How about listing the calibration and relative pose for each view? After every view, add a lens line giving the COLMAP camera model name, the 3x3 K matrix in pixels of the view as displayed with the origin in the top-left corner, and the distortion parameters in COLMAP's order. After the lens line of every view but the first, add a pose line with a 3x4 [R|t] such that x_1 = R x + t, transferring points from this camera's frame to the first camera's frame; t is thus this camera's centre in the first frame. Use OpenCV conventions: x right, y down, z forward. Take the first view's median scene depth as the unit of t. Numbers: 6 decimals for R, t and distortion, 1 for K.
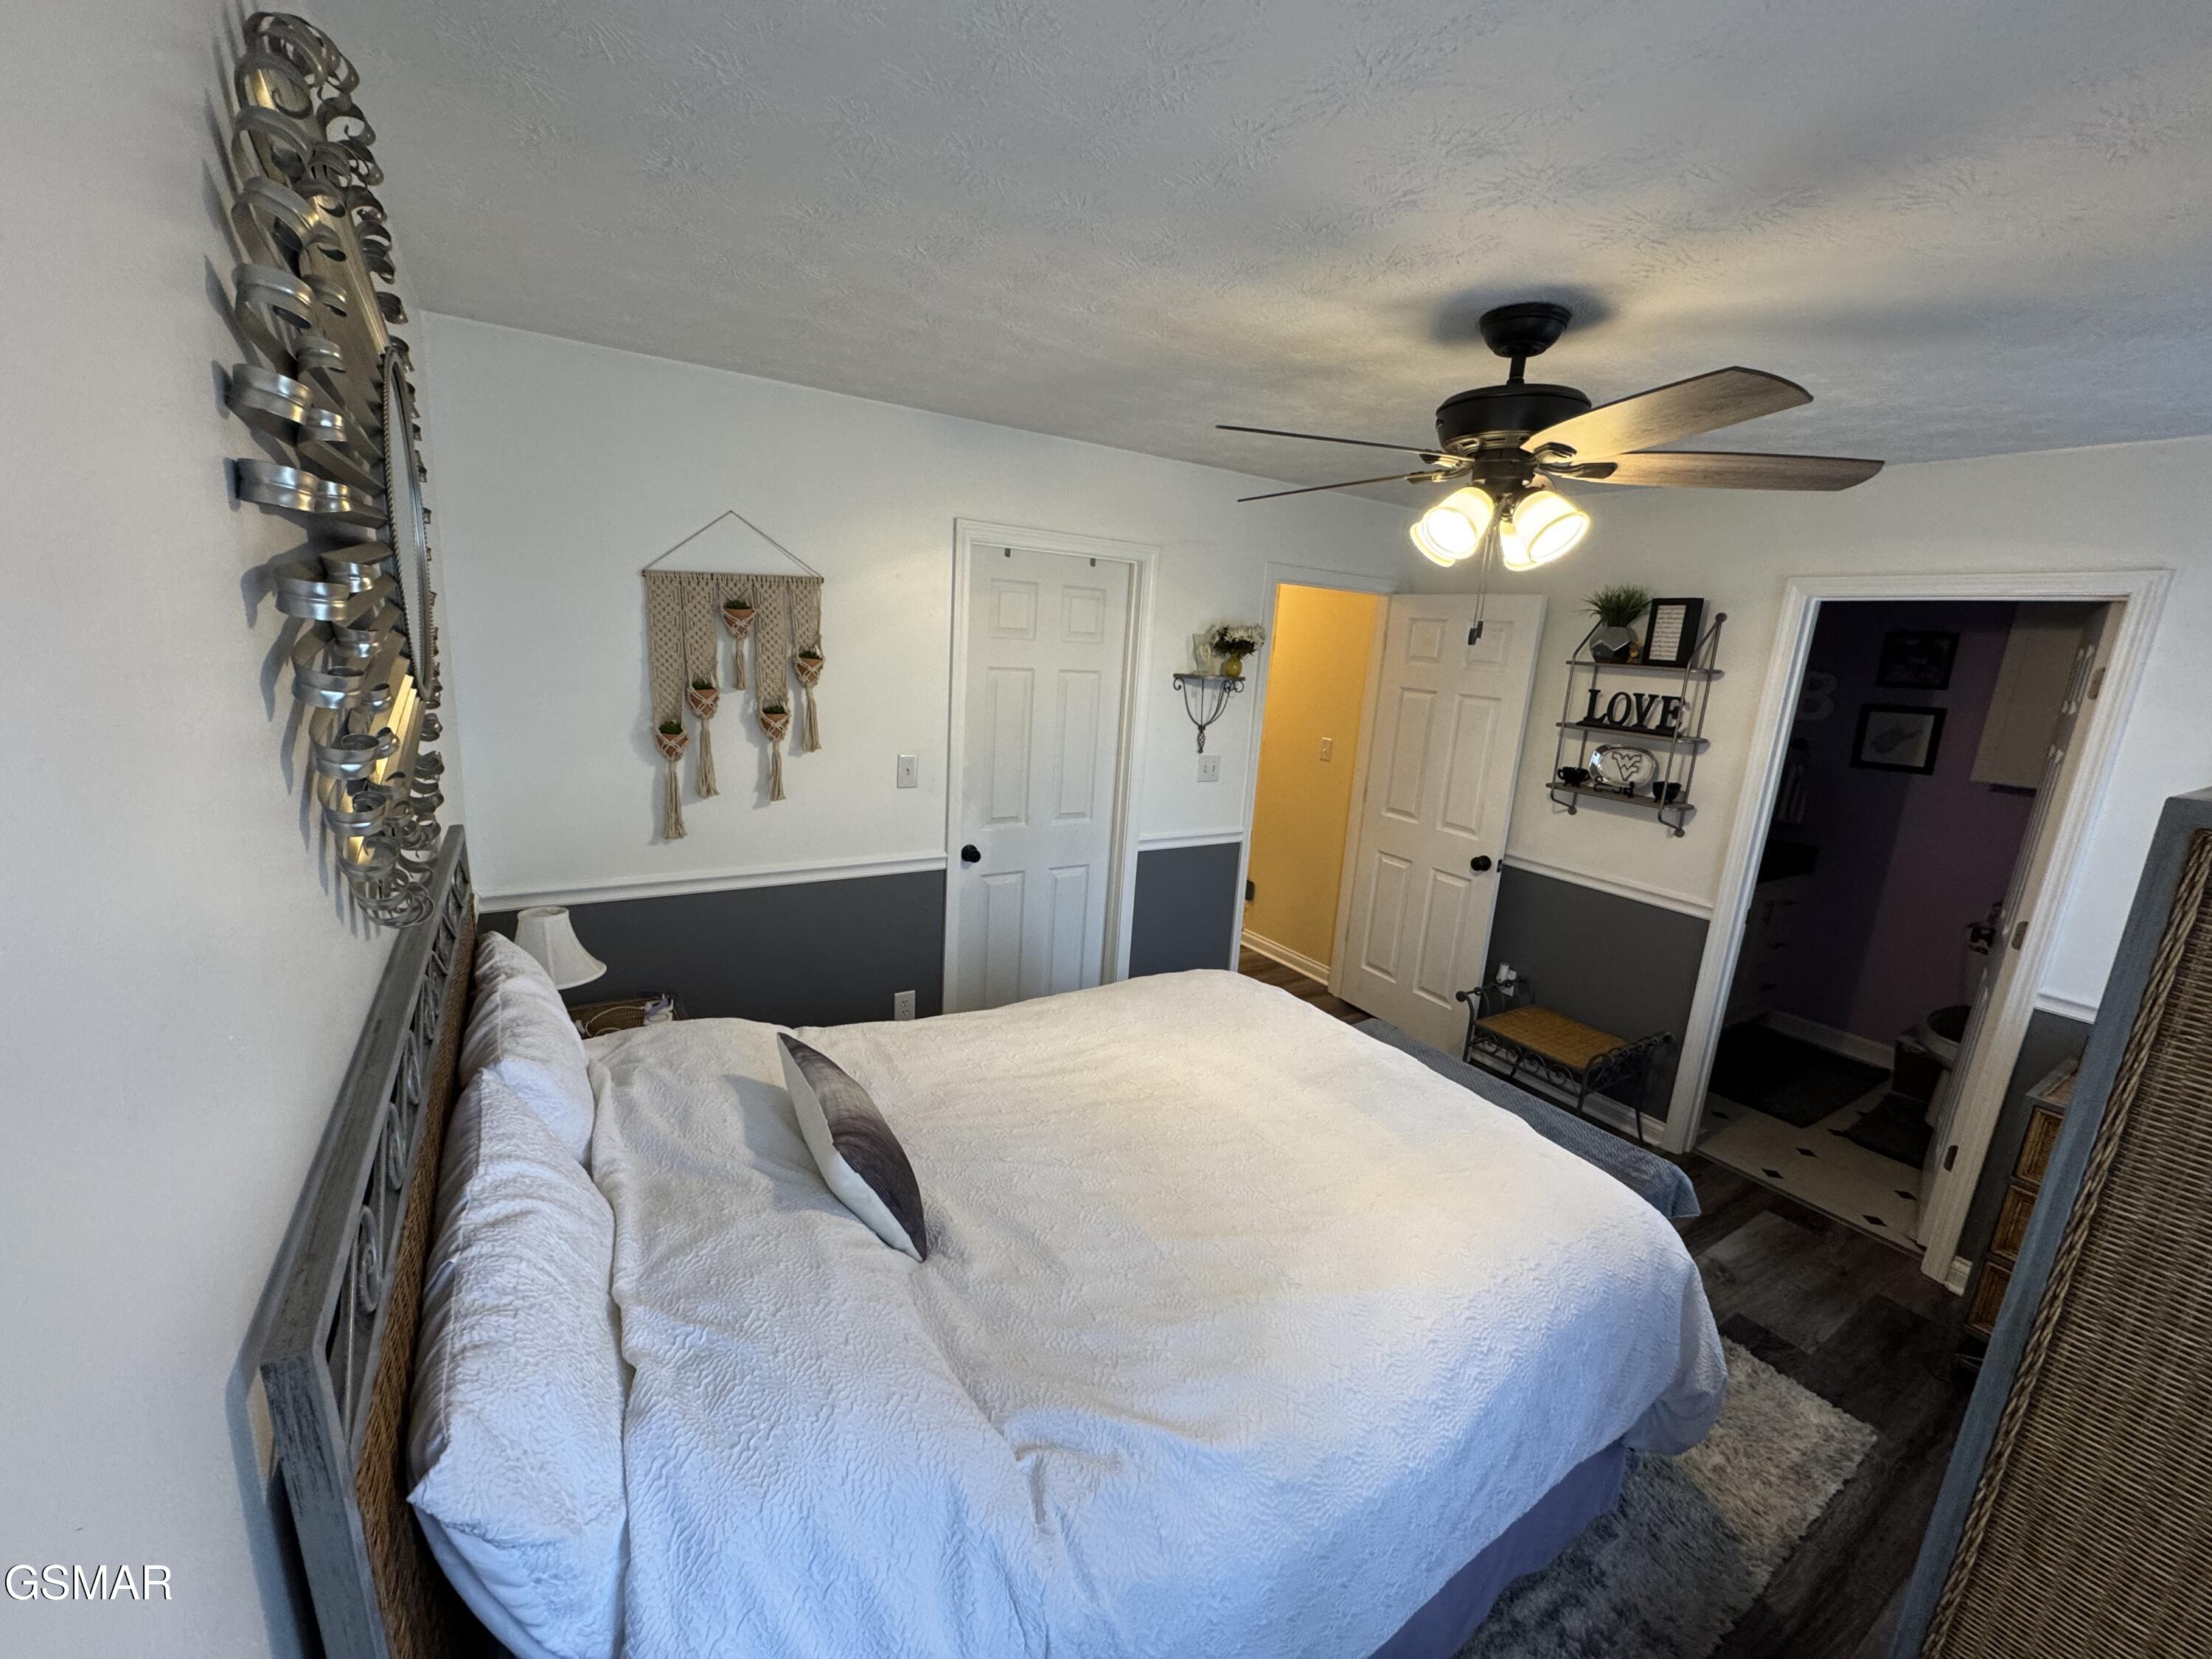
lens RADIAL K [[882.6, 0, 1102.2], [0, 882.6, 827.2], [0, 0, 1]] dist [-0.003015, 0.000189]
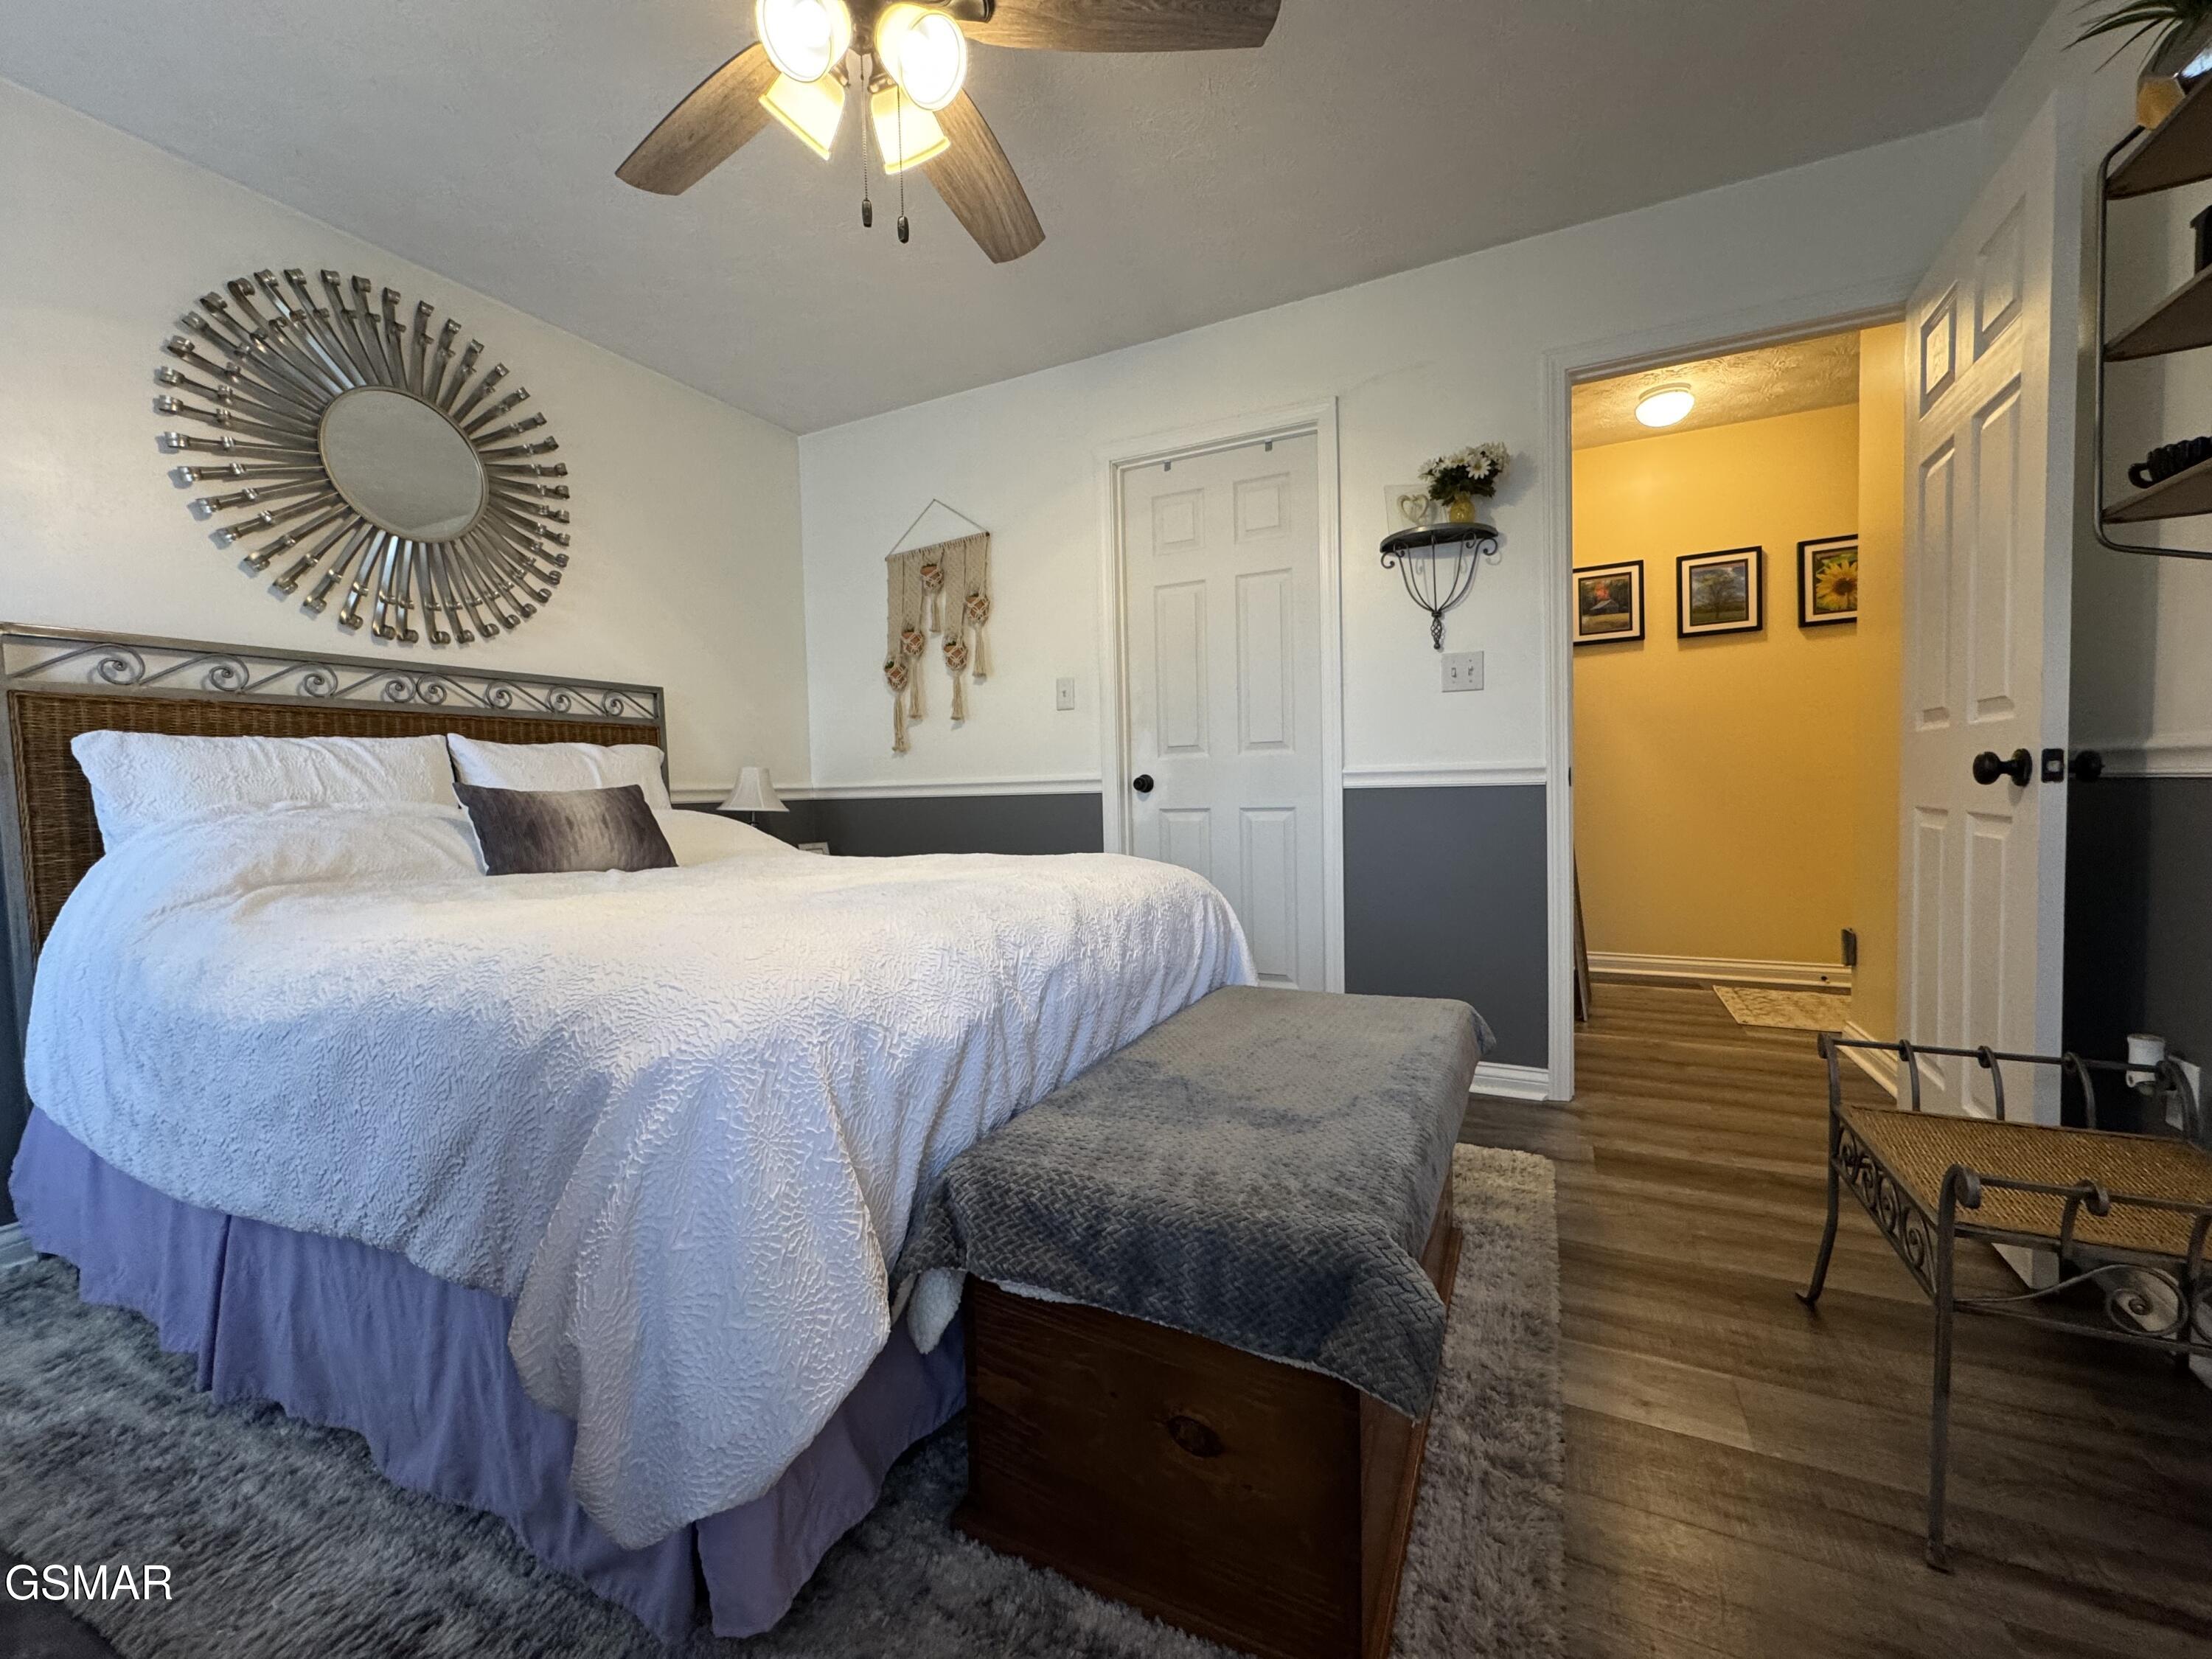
lens RADIAL K [[882.6, 0, 1102.2], [0, 882.6, 827.2], [0, 0, 1]] dist [-0.003015, 0.000189]
pose [[0.519440, -0.038954, -0.853619, 0.625937], [-0.125531, 0.984644, -0.121320, 0.193596], [0.845236, 0.170174, 0.506573, 0.482238]]
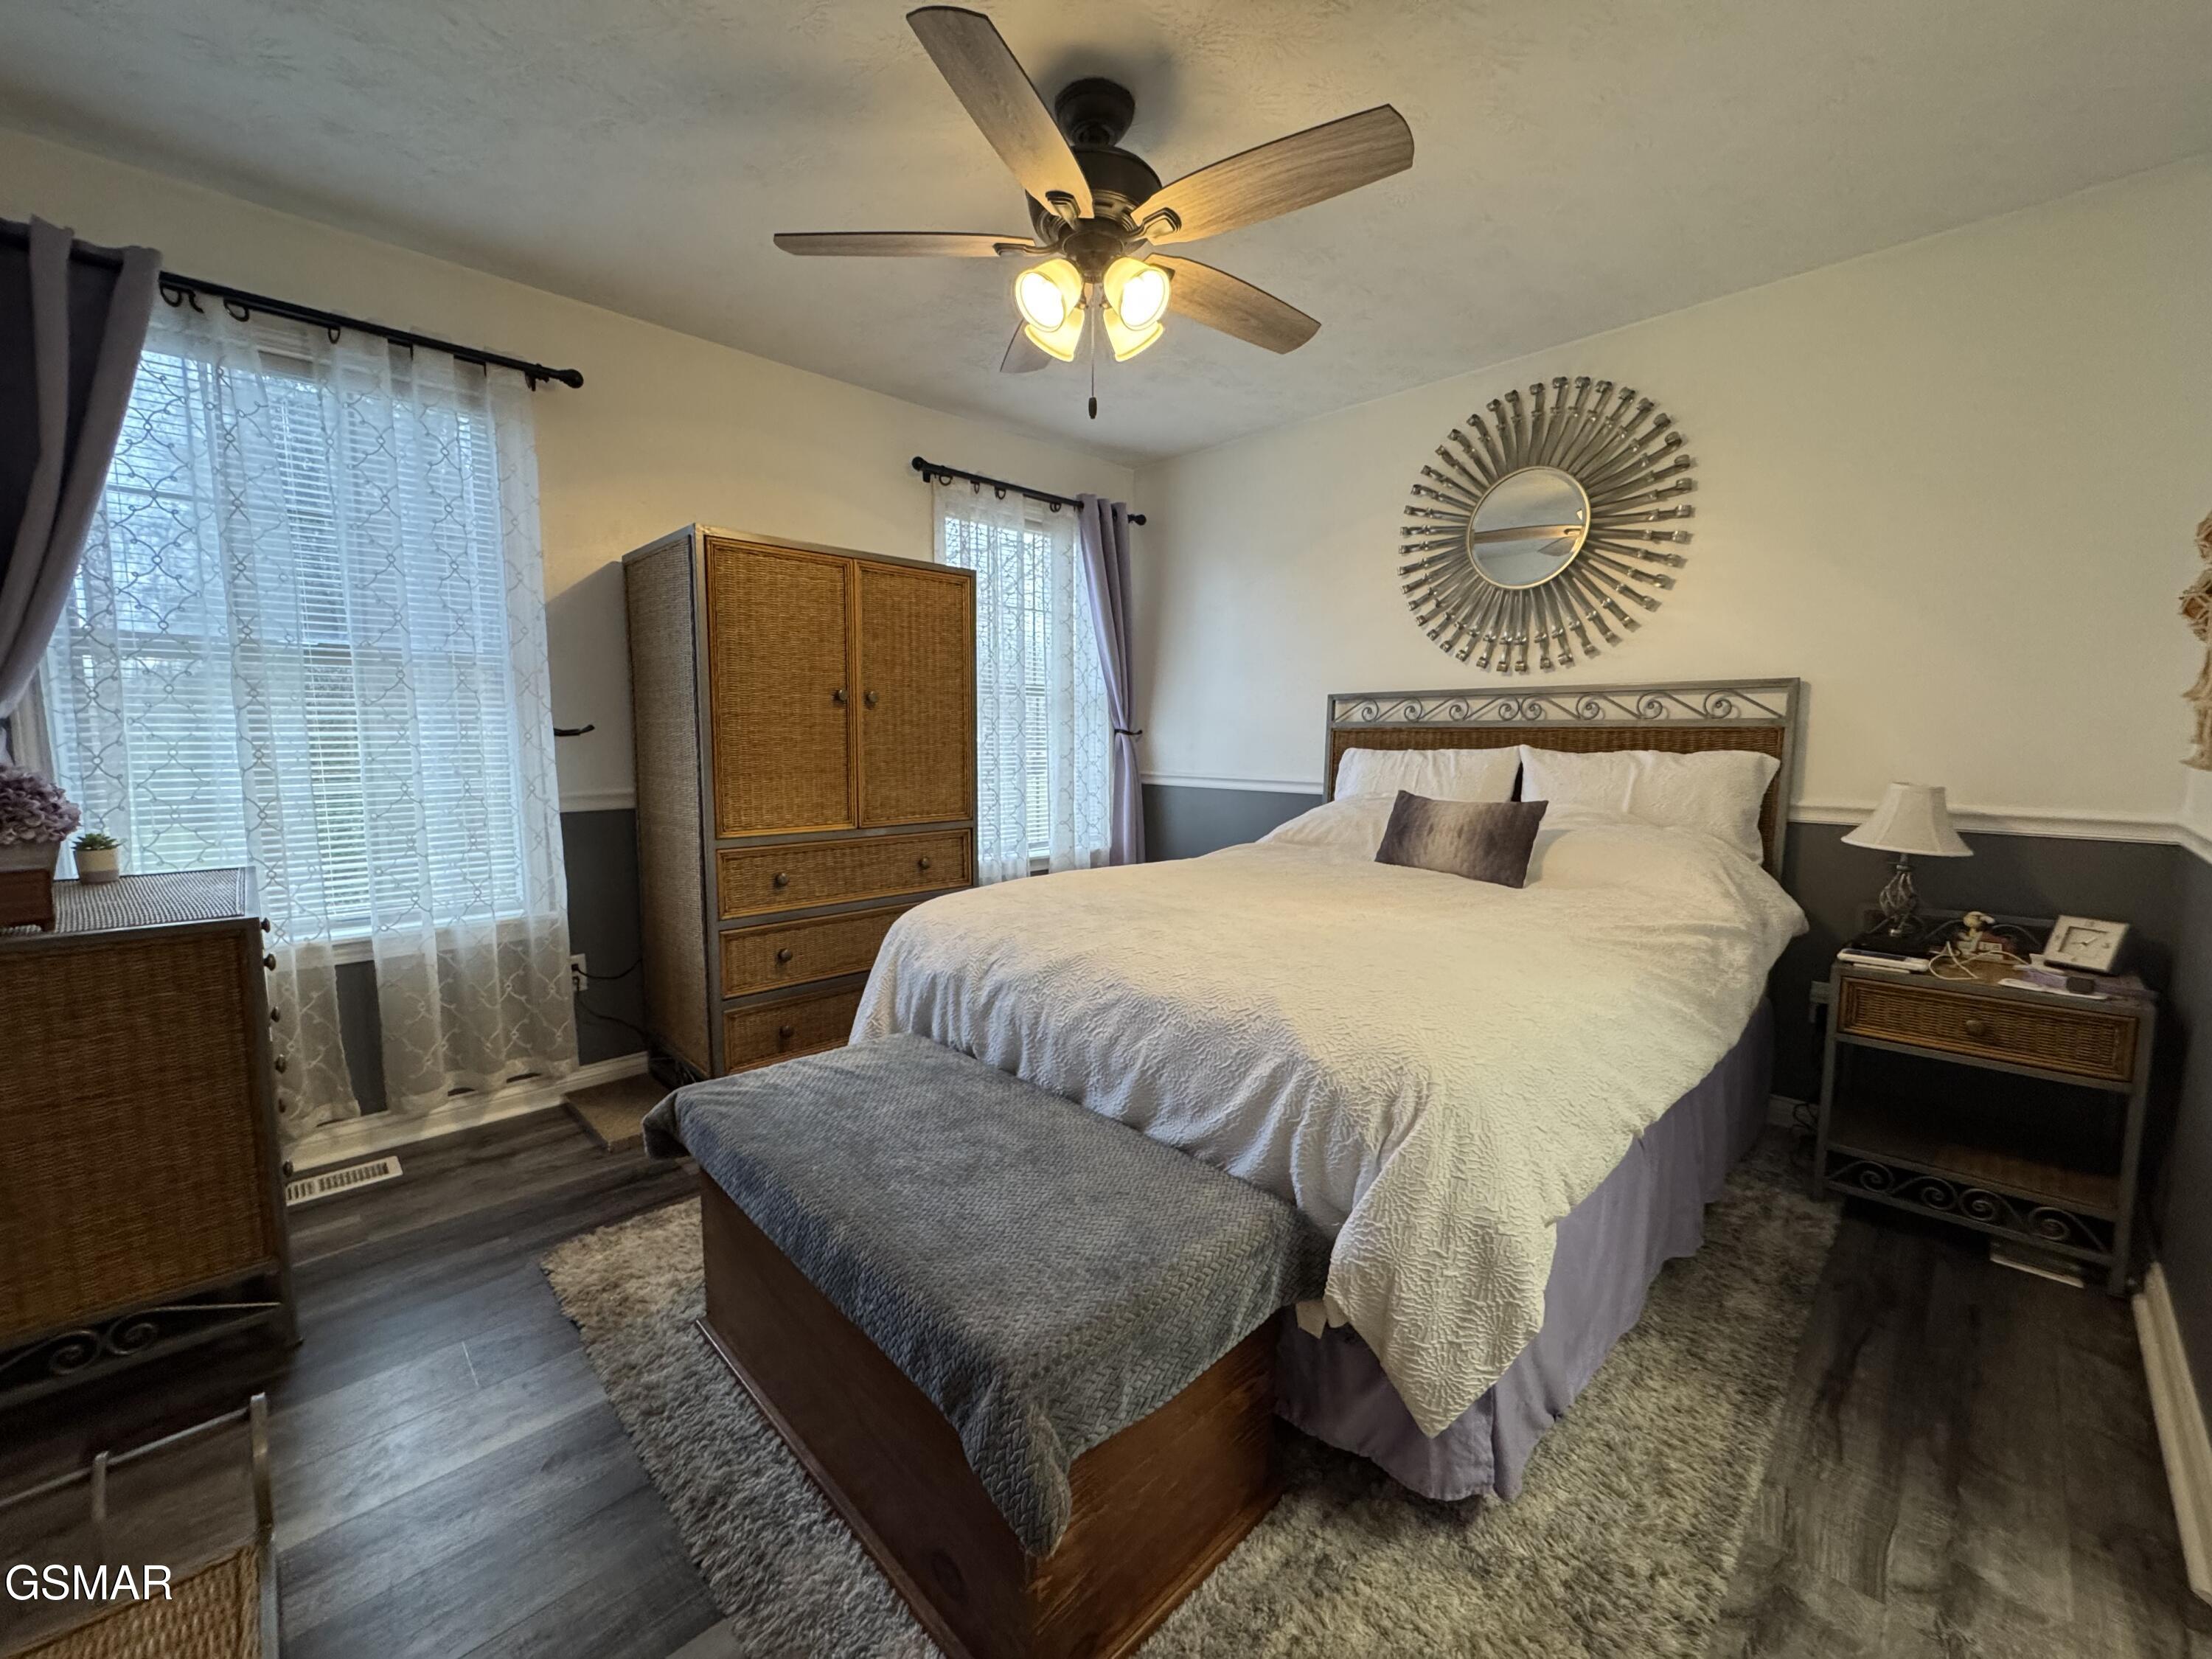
lens RADIAL K [[882.6, 0, 1102.2], [0, 882.6, 827.2], [0, 0, 1]] dist [-0.003015, 0.000189]
pose [[-0.975941, -0.046351, -0.213049, 0.330889], [-0.109913, 0.948487, 0.297139, -0.039537], [0.188301, 0.313408, -0.930762, 1.148934]]
